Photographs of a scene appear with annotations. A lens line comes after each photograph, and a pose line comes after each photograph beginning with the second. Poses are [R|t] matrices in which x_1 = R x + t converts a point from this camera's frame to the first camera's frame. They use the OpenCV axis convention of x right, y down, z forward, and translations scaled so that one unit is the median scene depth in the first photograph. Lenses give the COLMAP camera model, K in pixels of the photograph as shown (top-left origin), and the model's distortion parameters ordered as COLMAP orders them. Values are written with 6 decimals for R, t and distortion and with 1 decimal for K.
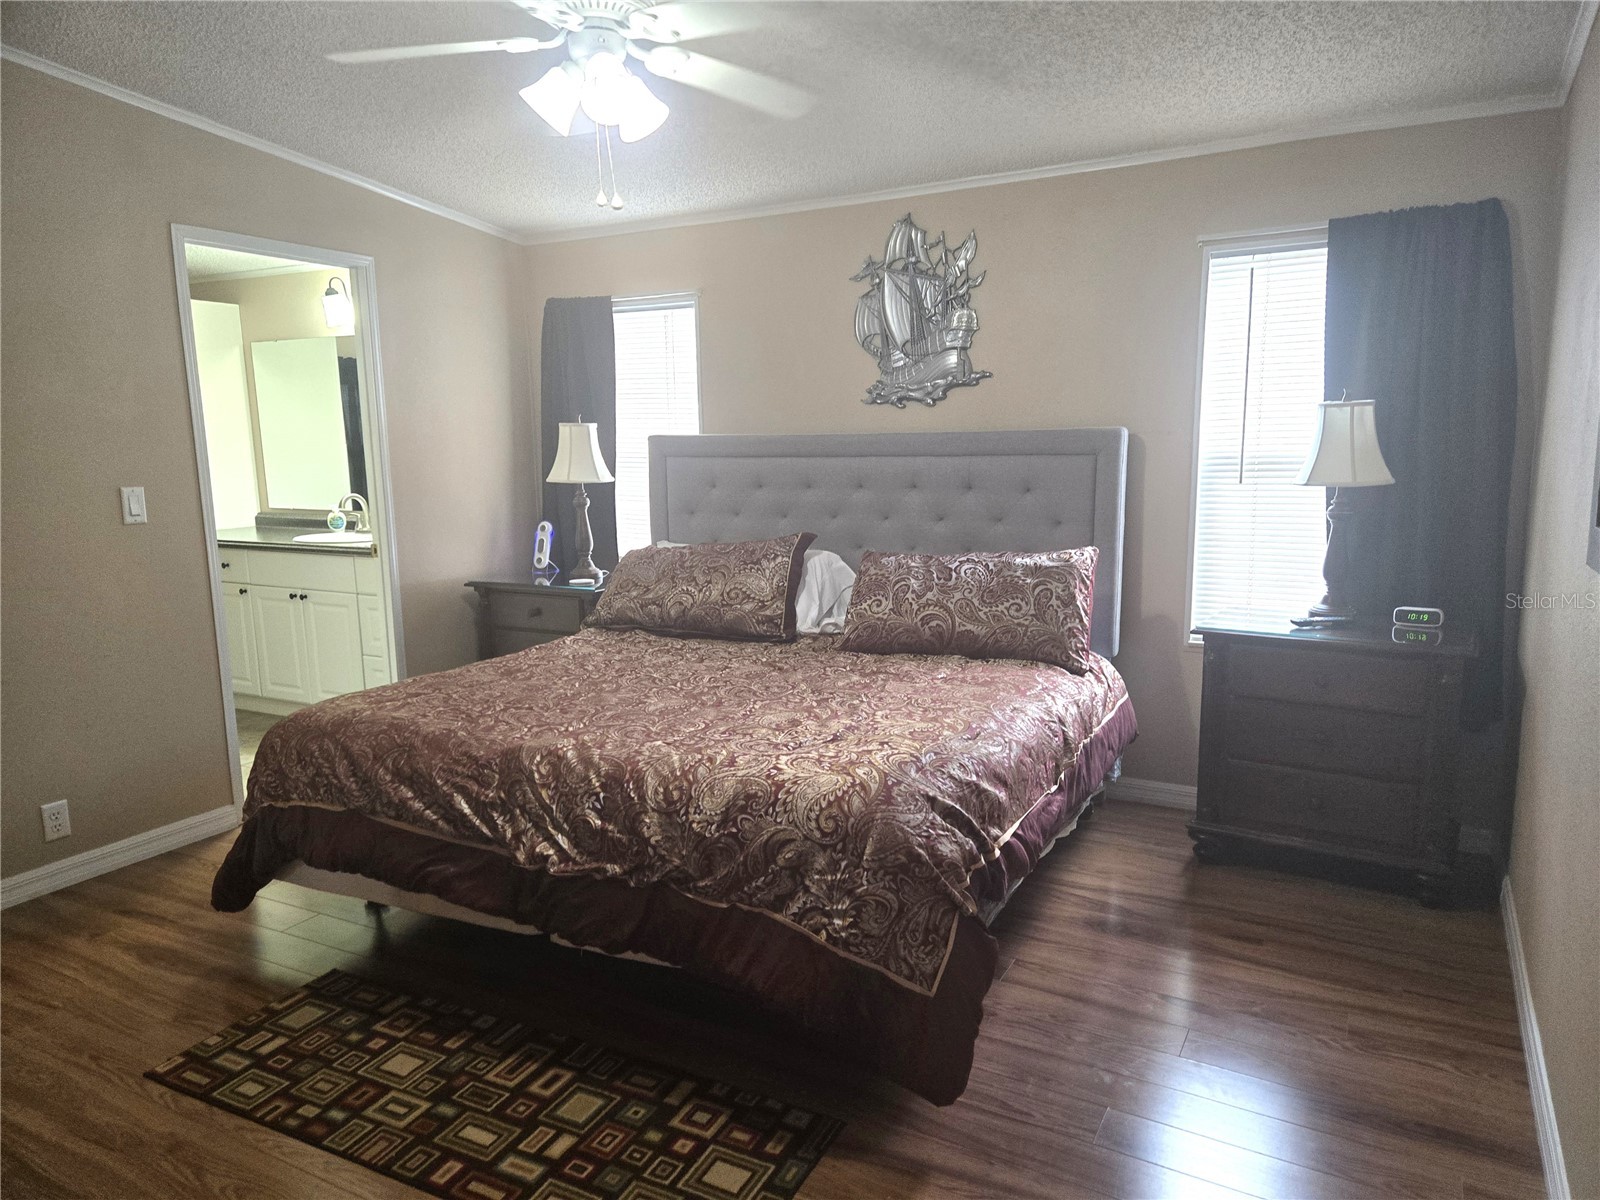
lens RADIAL K [[1079.7, 0, 804.5], [0, 1079.7, 604.8], [0, 0, 1]] dist [0.069099, 0.000568]
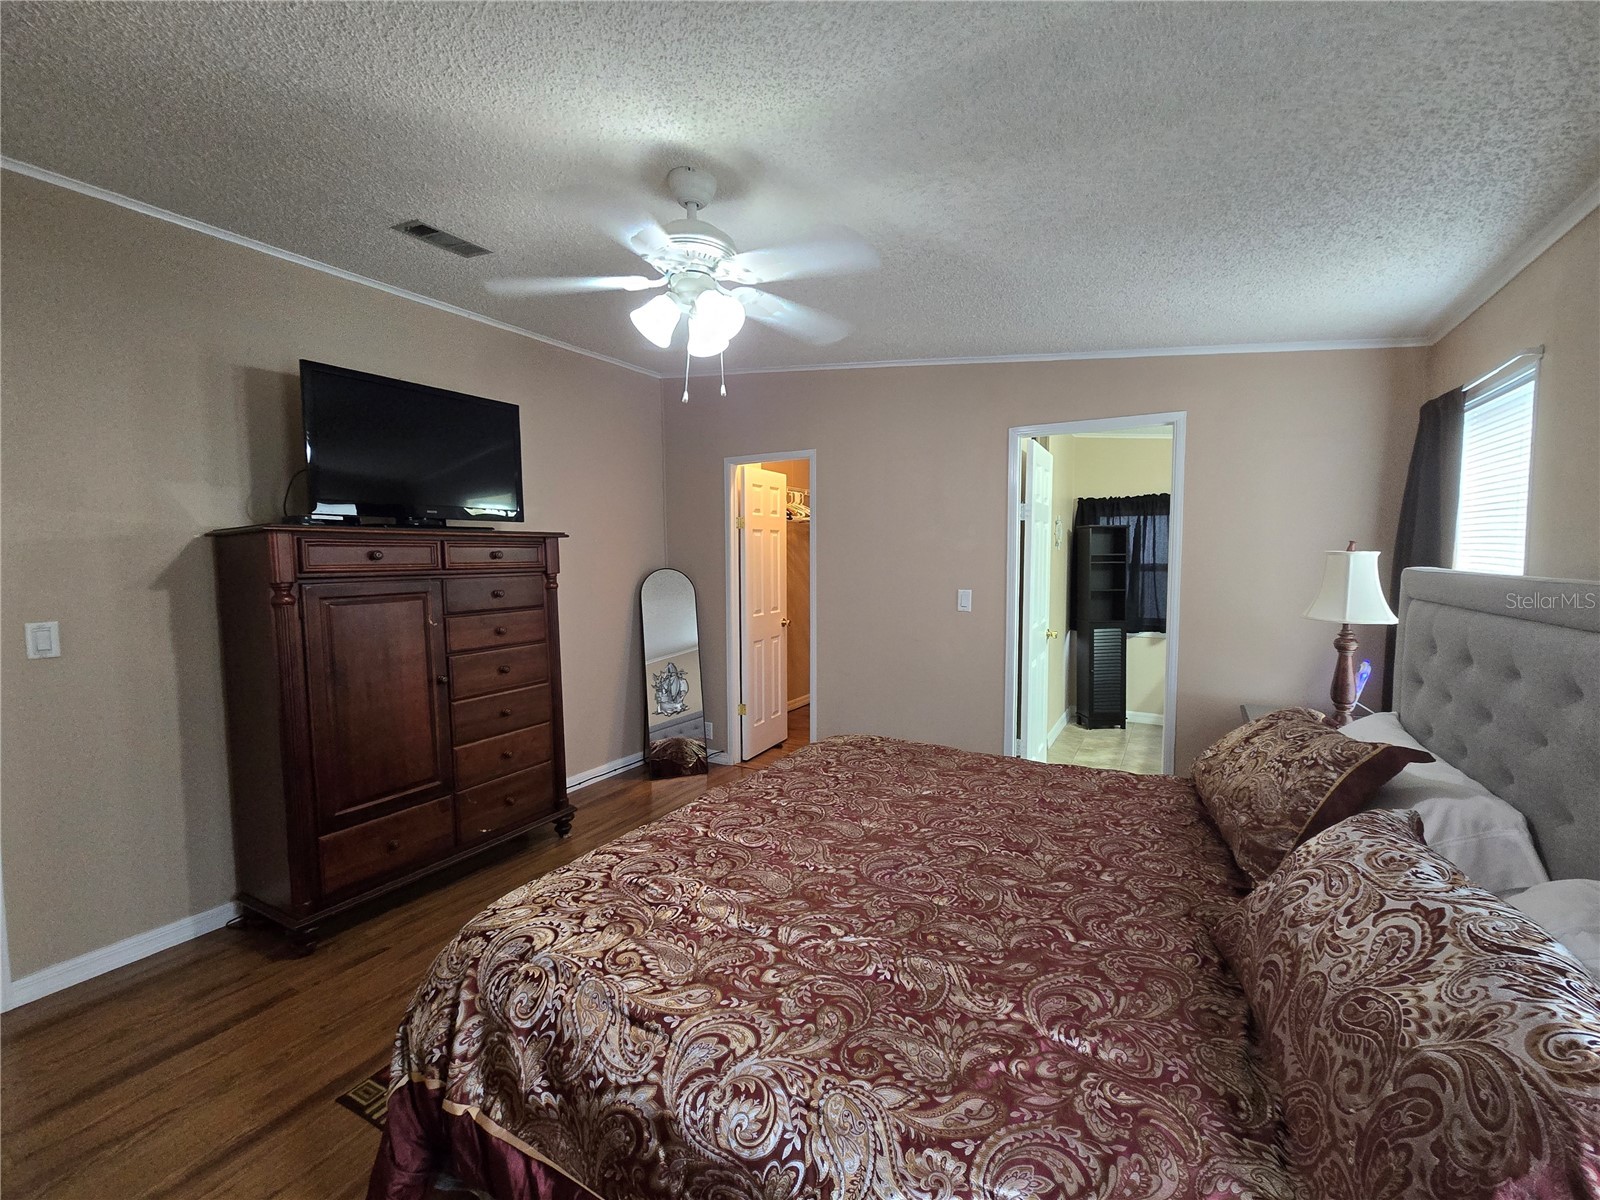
lens RADIAL K [[660.4, 0, 806.8], [0, 660.4, 598.5], [0, 0, 1]] dist [0.001584, 0.000075]
pose [[-0.024854, 0.086805, -0.995915, 0.518318], [-0.153526, 0.984074, 0.089604, -0.189093], [0.987832, 0.155126, -0.011131, 0.996376]]
